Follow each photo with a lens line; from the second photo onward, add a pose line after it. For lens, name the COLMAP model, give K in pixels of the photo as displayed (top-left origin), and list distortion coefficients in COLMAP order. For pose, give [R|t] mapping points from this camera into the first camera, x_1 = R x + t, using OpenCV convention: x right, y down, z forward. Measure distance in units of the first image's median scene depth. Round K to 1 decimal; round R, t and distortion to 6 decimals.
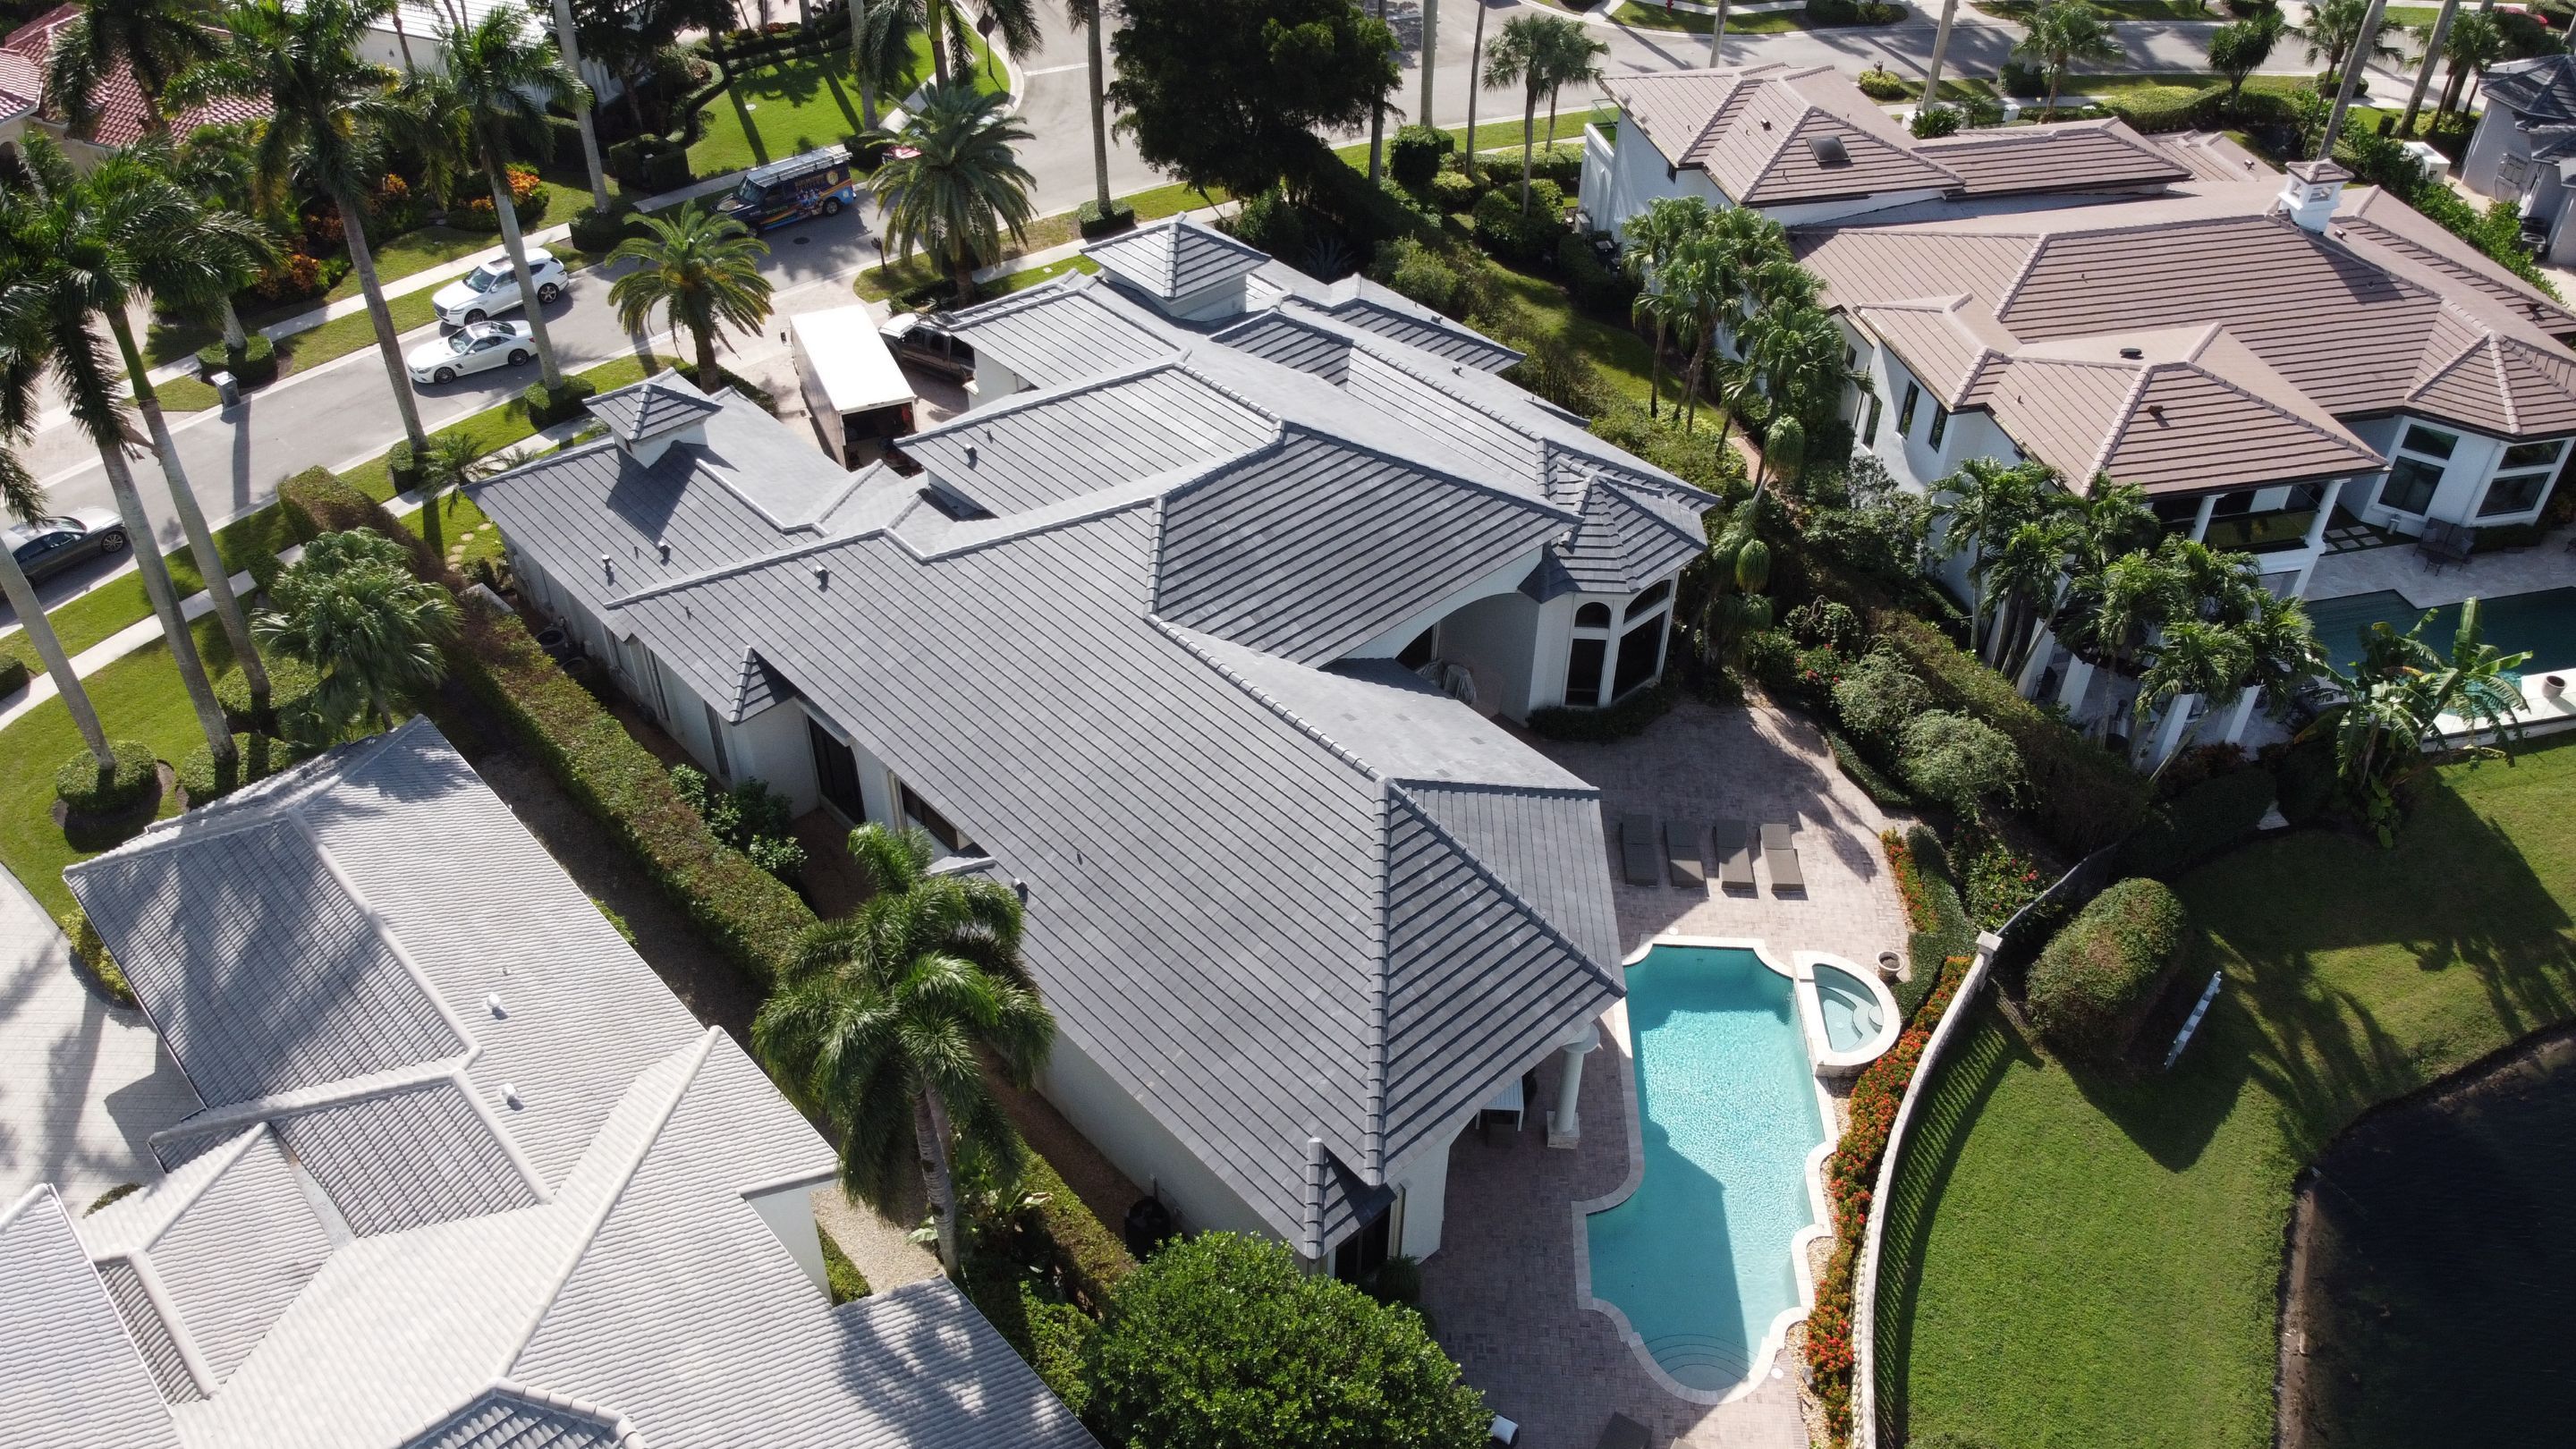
lens RADIAL K [[1955.5, 0, 1288.0], [0, 1955.5, 724.5], [0, 0, 1]] dist [-0.033587, -0.004316]
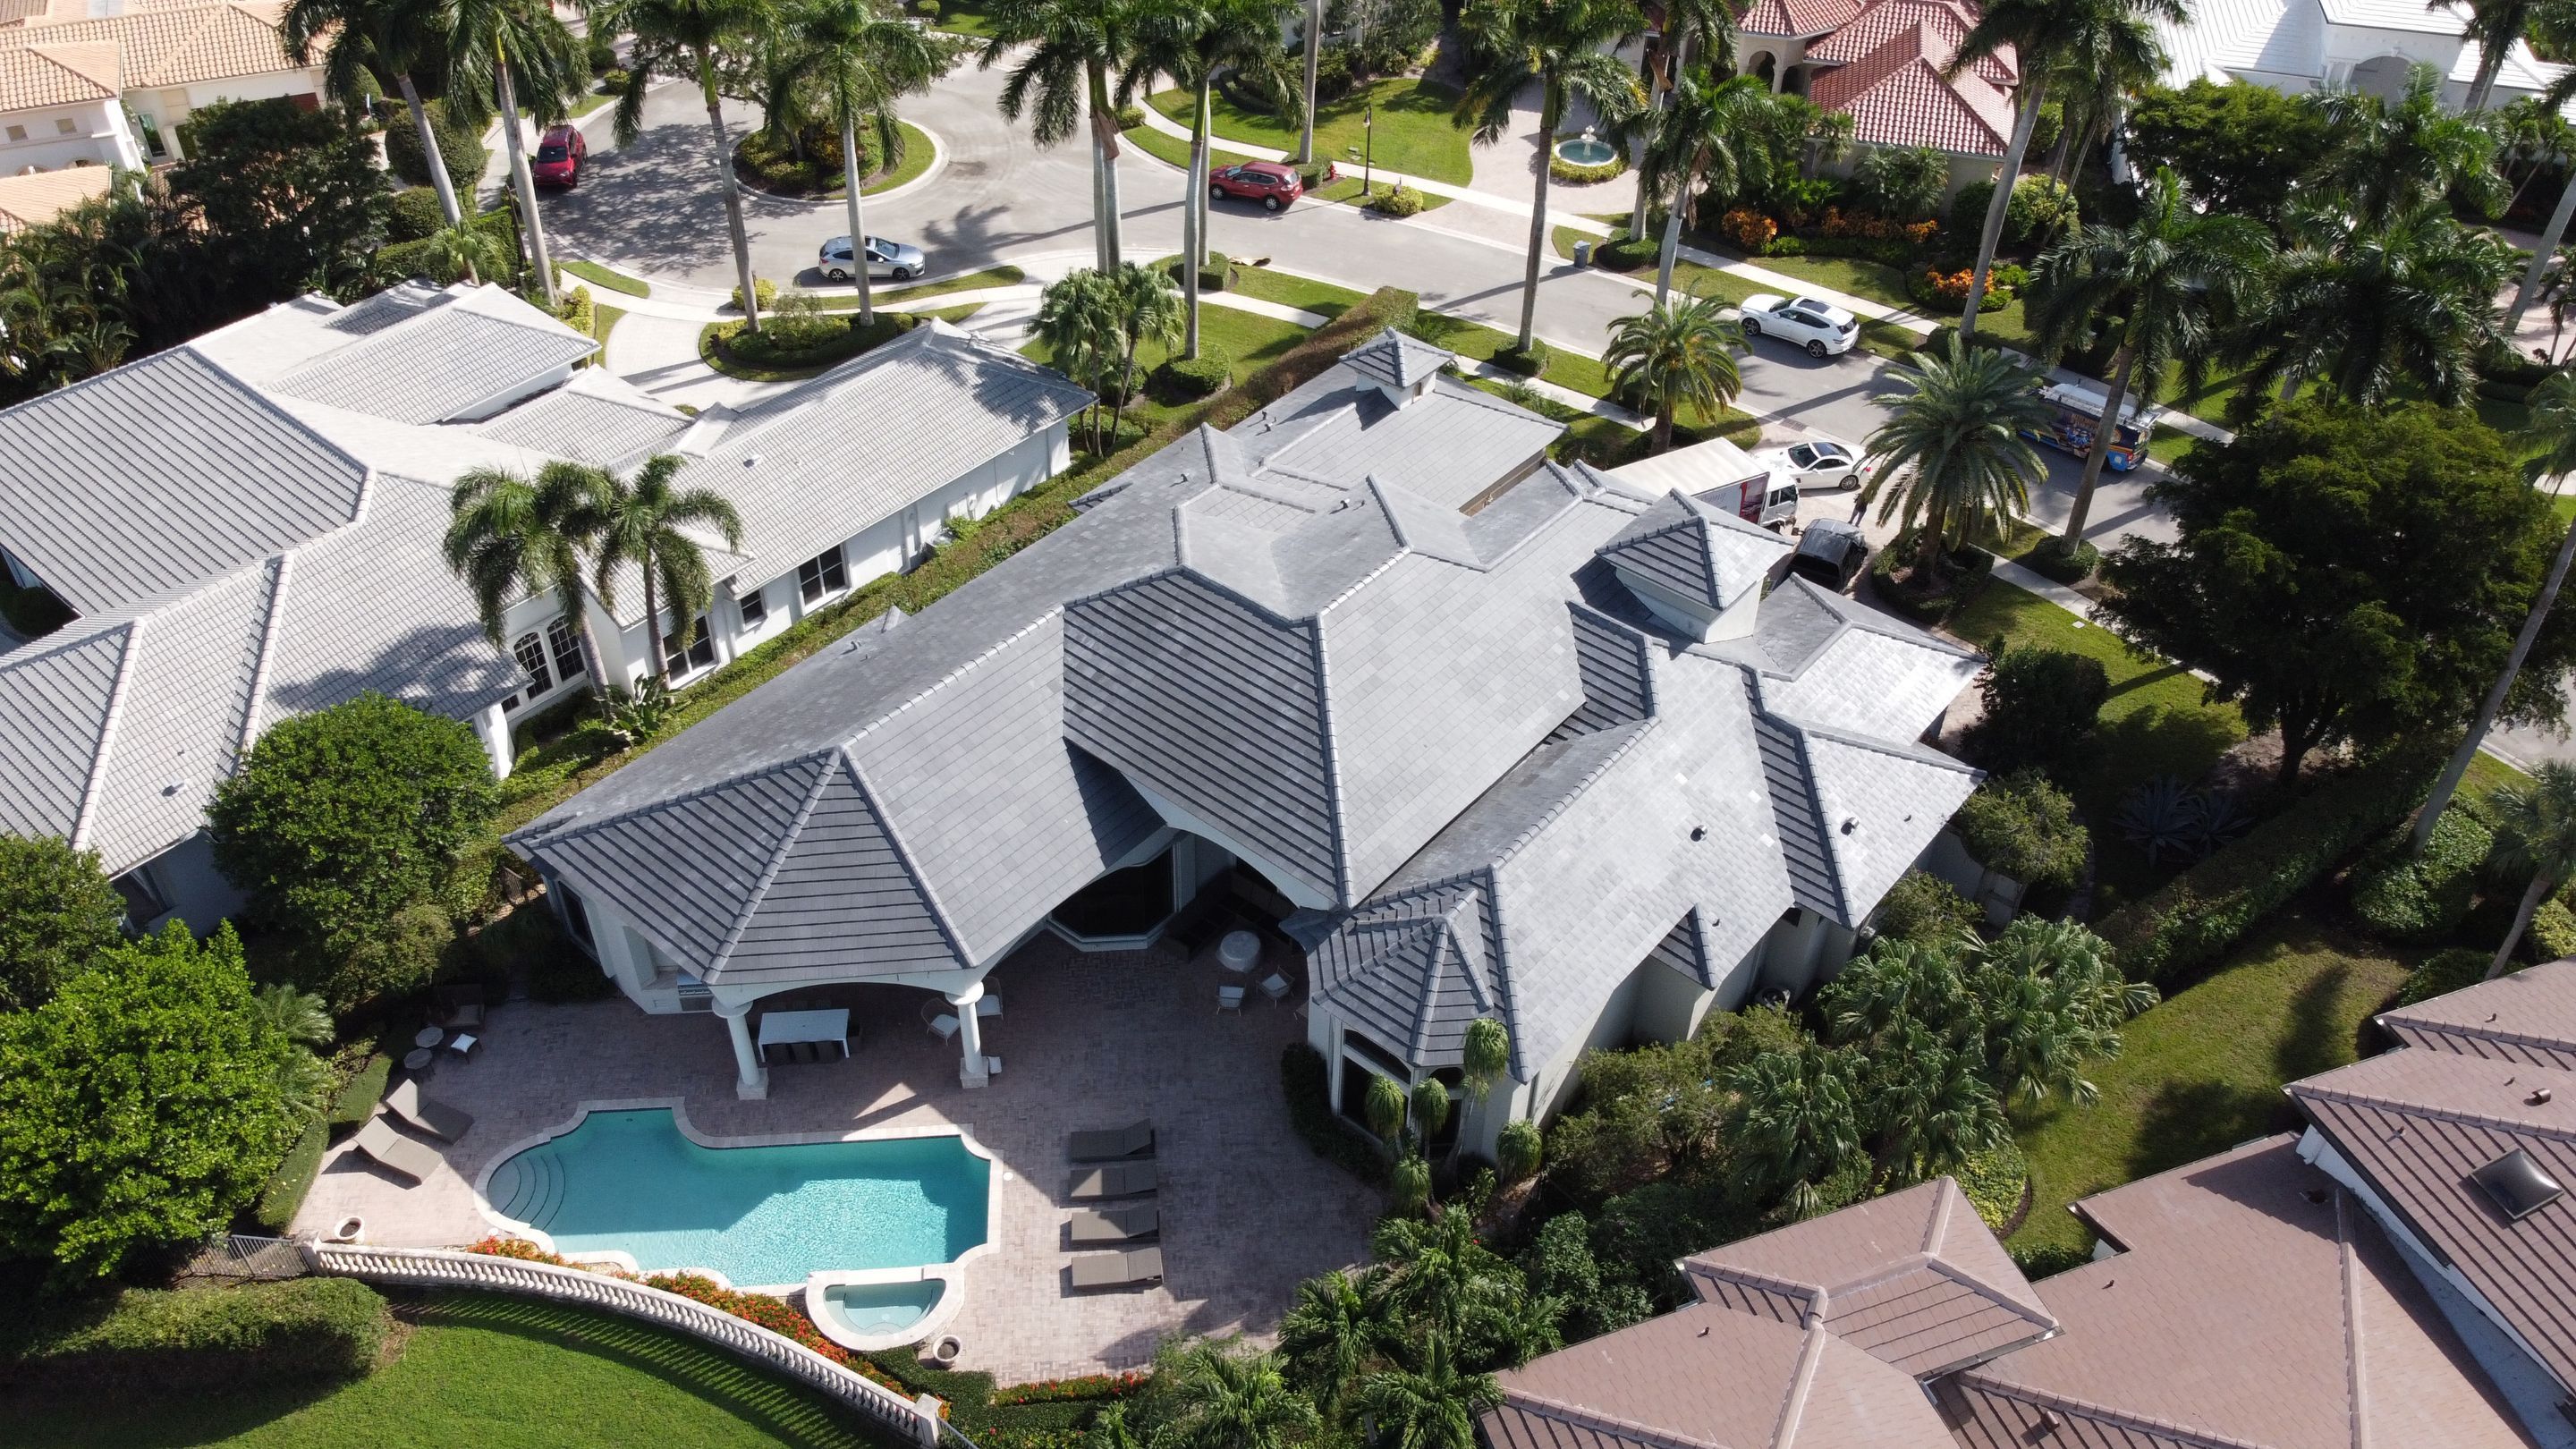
lens RADIAL K [[1955.5, 0, 1288.0], [0, 1955.5, 724.5], [0, 0, 1]] dist [-0.033587, -0.004316]
pose [[0.133111, 0.640405, -0.756415, 0.822215], [-0.643389, 0.636366, 0.425546, -0.556743], [0.753878, 0.430024, 0.496737, 0.513655]]
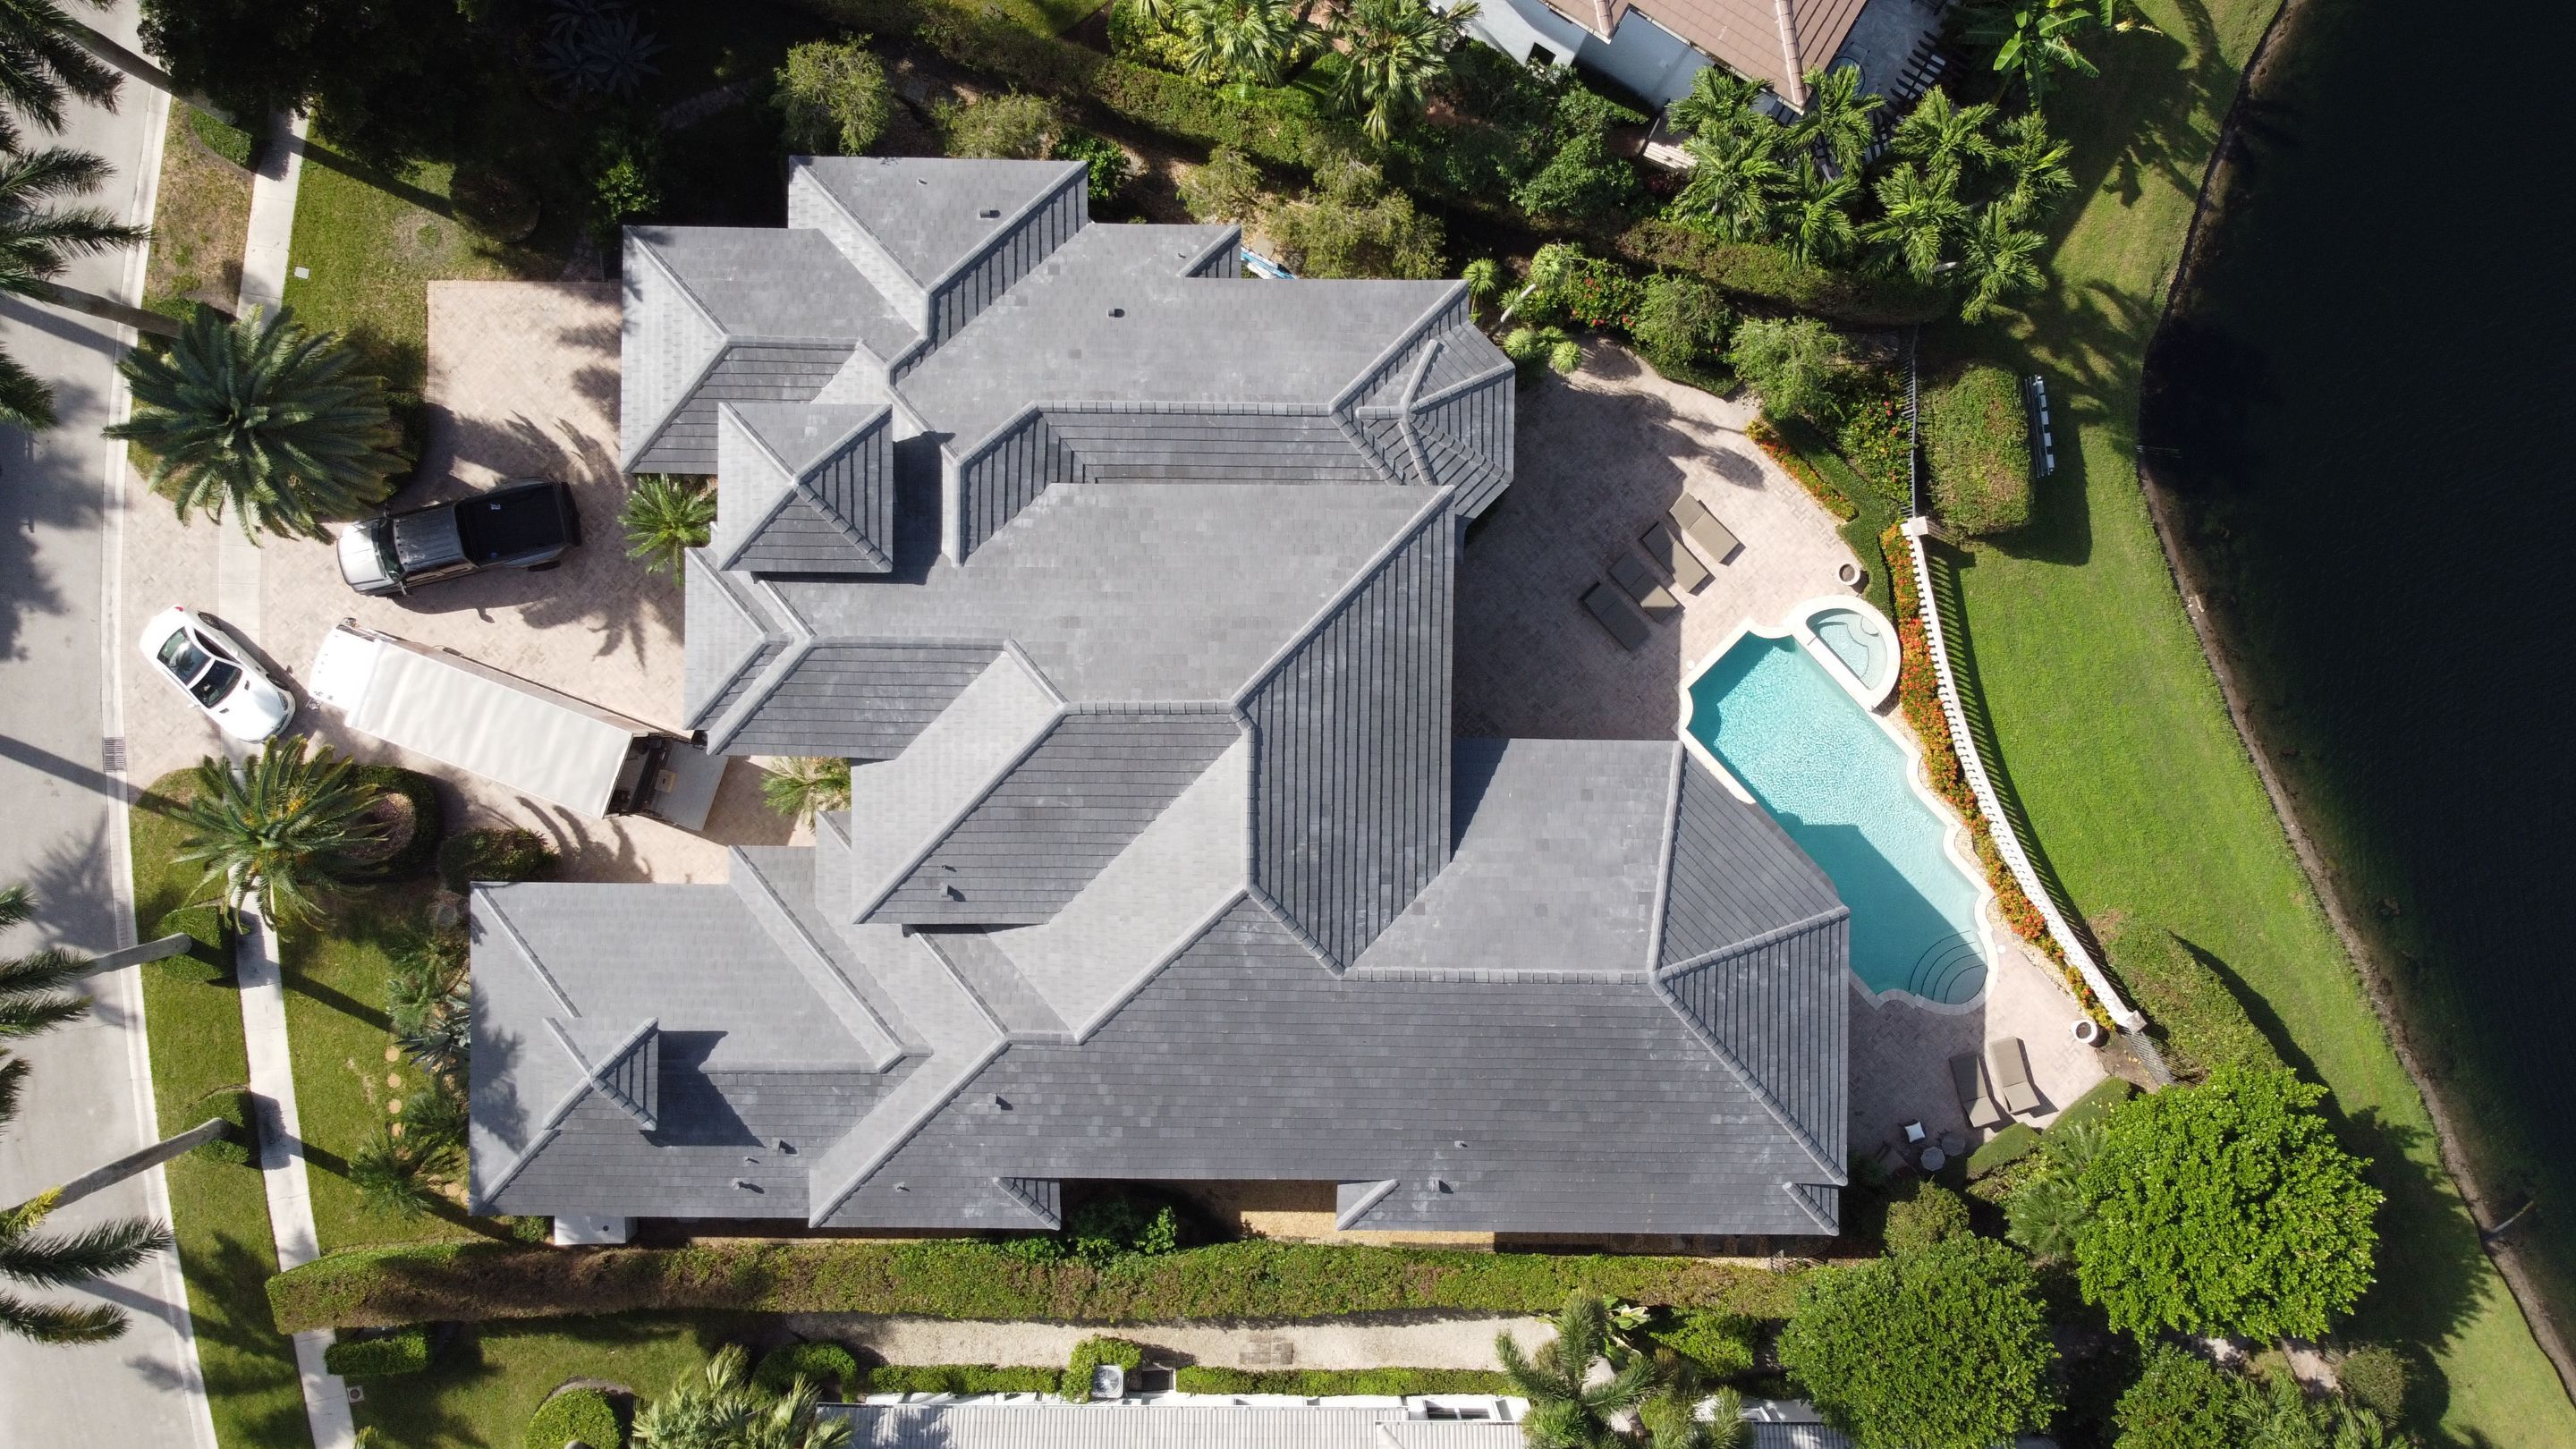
lens RADIAL K [[1955.5, 0, 1288.0], [0, 1955.5, 724.5], [0, 0, 1]] dist [-0.033587, -0.004316]
pose [[0.680646, -0.732612, -0.000290, 0.009162], [0.450616, 0.418340, 0.788630, -0.907144], [-0.577638, -0.536909, 0.614868, 0.403426]]
